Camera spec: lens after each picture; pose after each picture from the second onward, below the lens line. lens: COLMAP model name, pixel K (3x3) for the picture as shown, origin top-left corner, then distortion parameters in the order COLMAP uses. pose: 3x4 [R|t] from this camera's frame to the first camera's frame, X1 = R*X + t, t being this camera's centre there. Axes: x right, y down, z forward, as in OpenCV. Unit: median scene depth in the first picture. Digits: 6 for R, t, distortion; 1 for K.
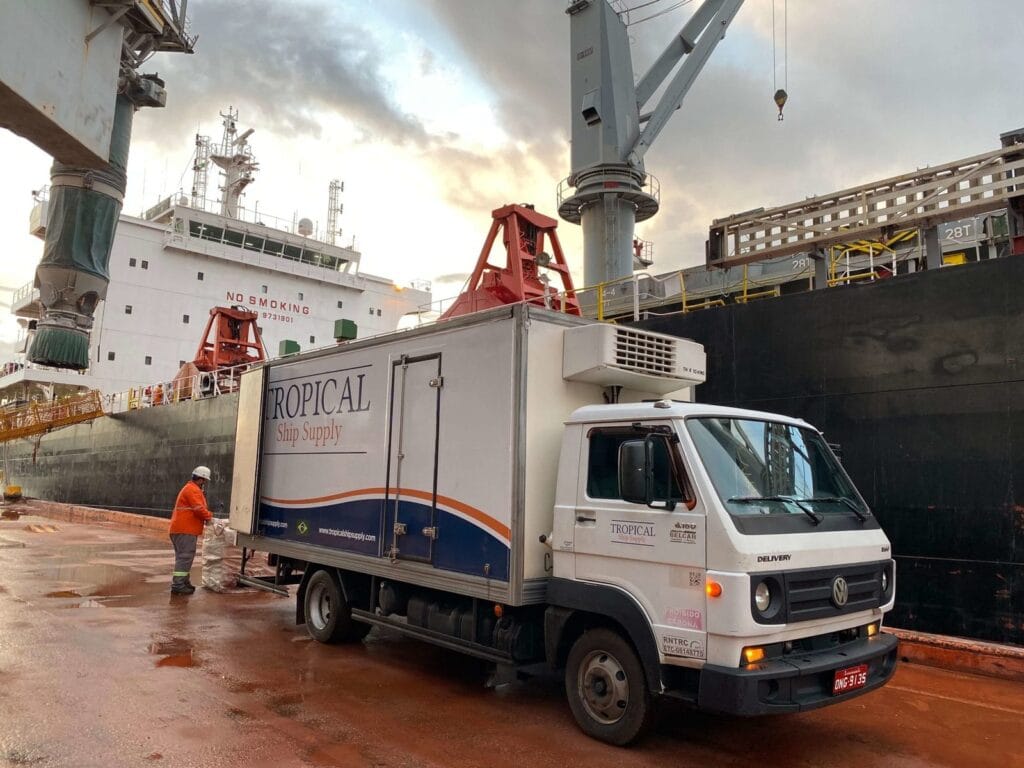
lens RADIAL K [[788.7, 0, 512.0], [0, 788.7, 384.0], [0, 0, 1]] dist [0.060811, -0.000613]
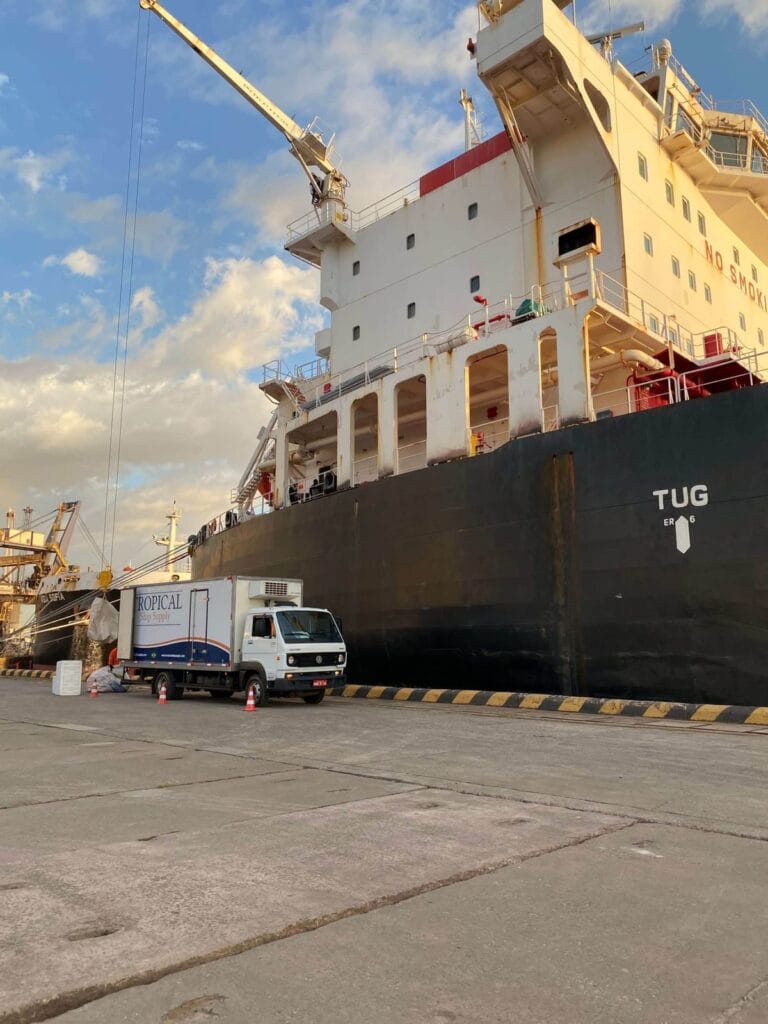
lens RADIAL K [[788.7, 0, 384.0], [0, 788.7, 512.0], [0, 0, 1]] dist [0.060811, -0.000613]
pose [[0.995197, -0.016801, 0.096444, 0.261681], [0.020334, 0.999153, -0.035769, -0.193269], [-0.095762, 0.037559, 0.994695, -1.843738]]
